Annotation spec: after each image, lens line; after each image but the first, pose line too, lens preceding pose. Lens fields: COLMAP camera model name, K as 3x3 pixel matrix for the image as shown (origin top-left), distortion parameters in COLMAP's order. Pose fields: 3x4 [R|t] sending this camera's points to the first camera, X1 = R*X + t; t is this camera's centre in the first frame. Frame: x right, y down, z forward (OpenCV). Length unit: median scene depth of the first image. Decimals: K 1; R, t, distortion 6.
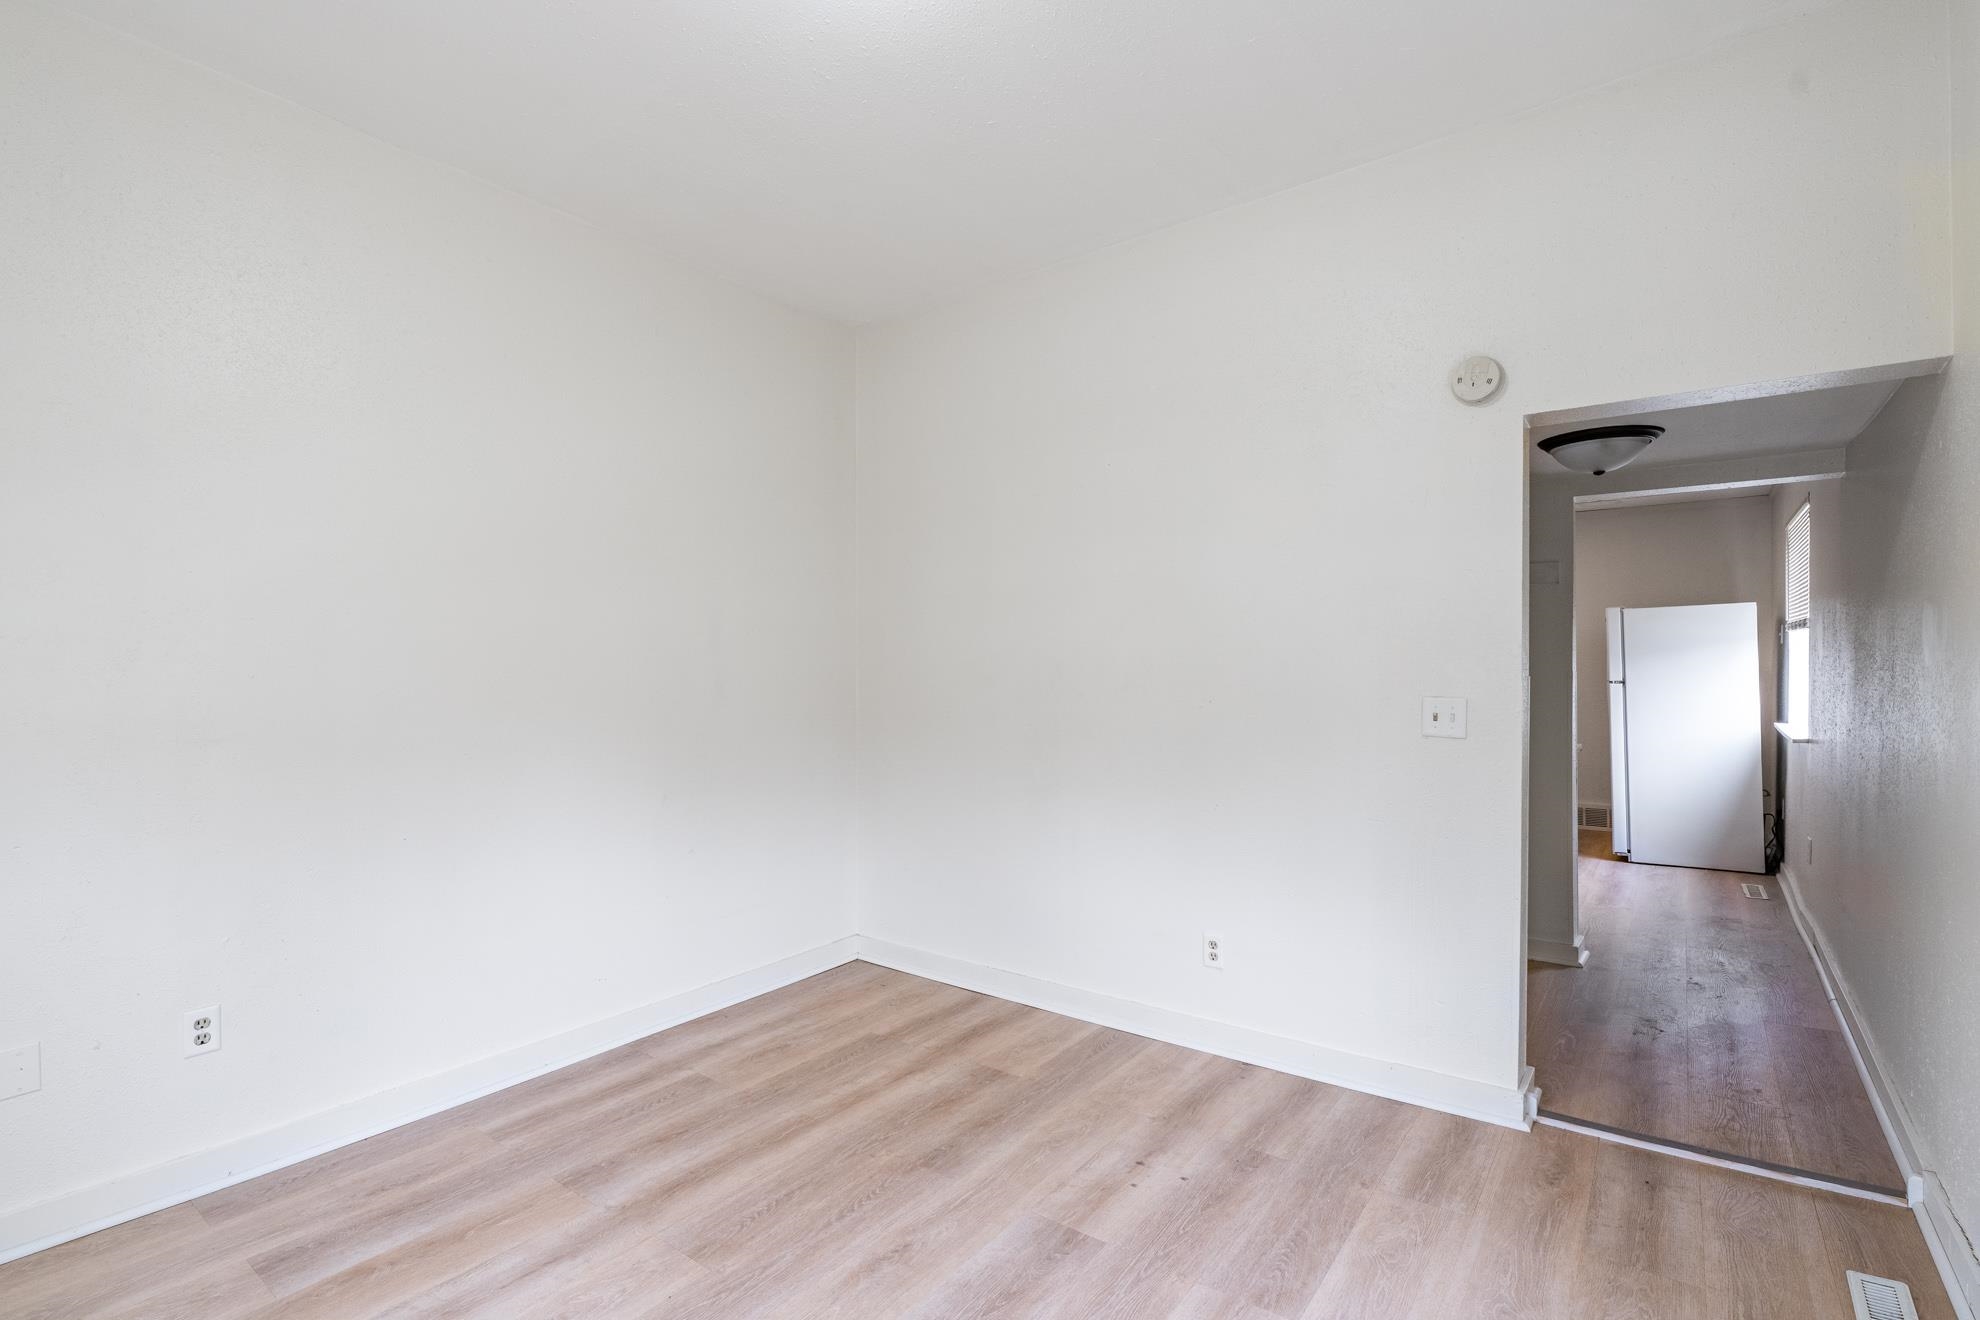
lens RADIAL K [[903.5, 0, 983.2], [0, 903.5, 658.5], [0, 0, 1]] dist [-0.004054, 0.001800]
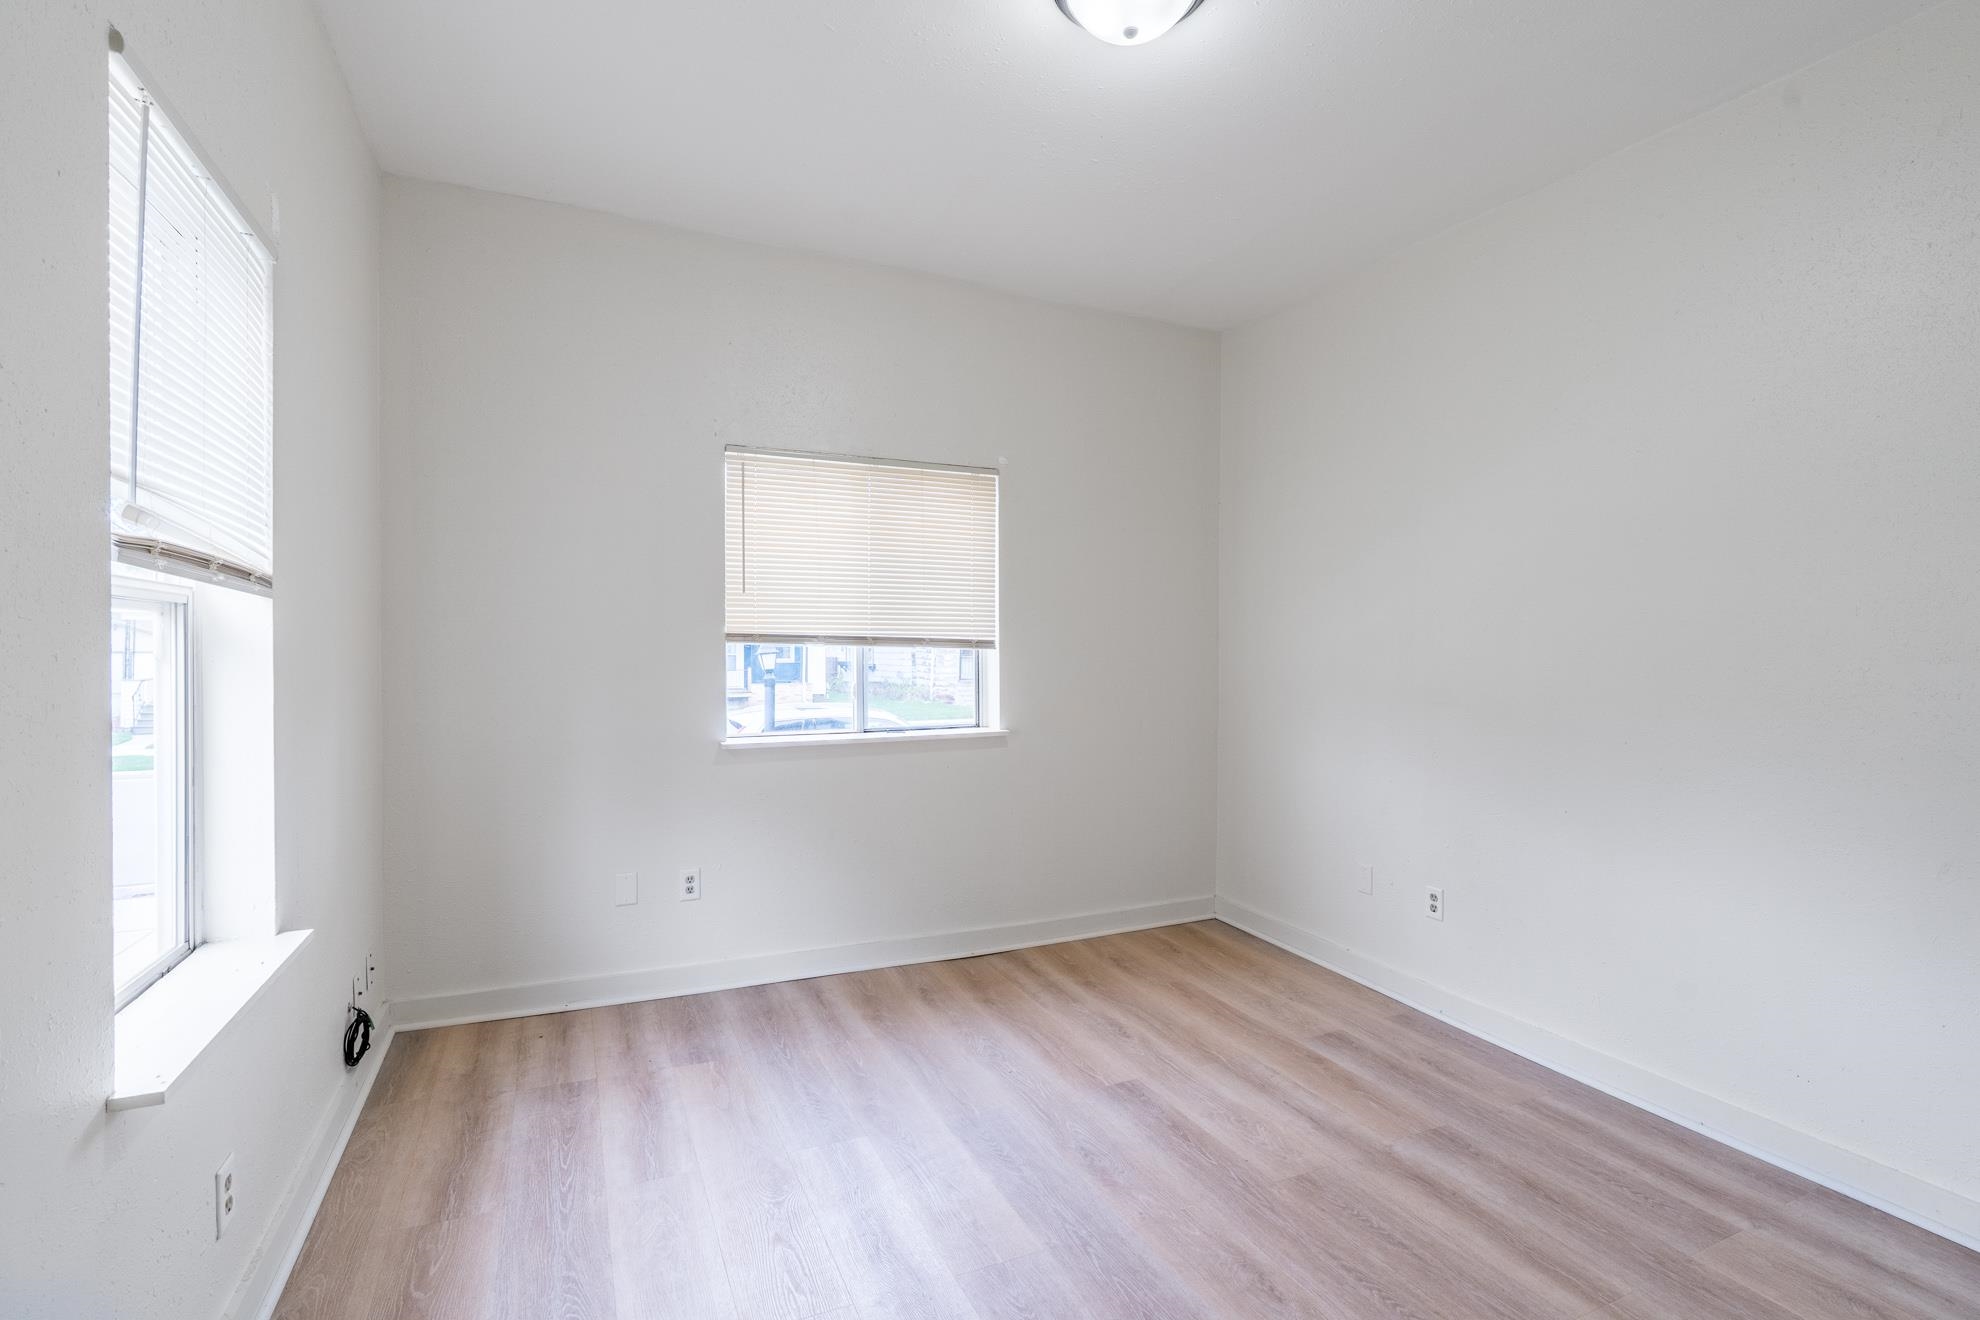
lens RADIAL K [[903.5, 0, 983.2], [0, 903.5, 653.4], [0, 0, 1]] dist [-0.004054, 0.001800]
pose [[-0.459890, 0.004476, -0.887965, 0.759910], [-0.002735, 0.999975, 0.006457, 0.005913], [0.887972, 0.005398, -0.459866, 1.036764]]
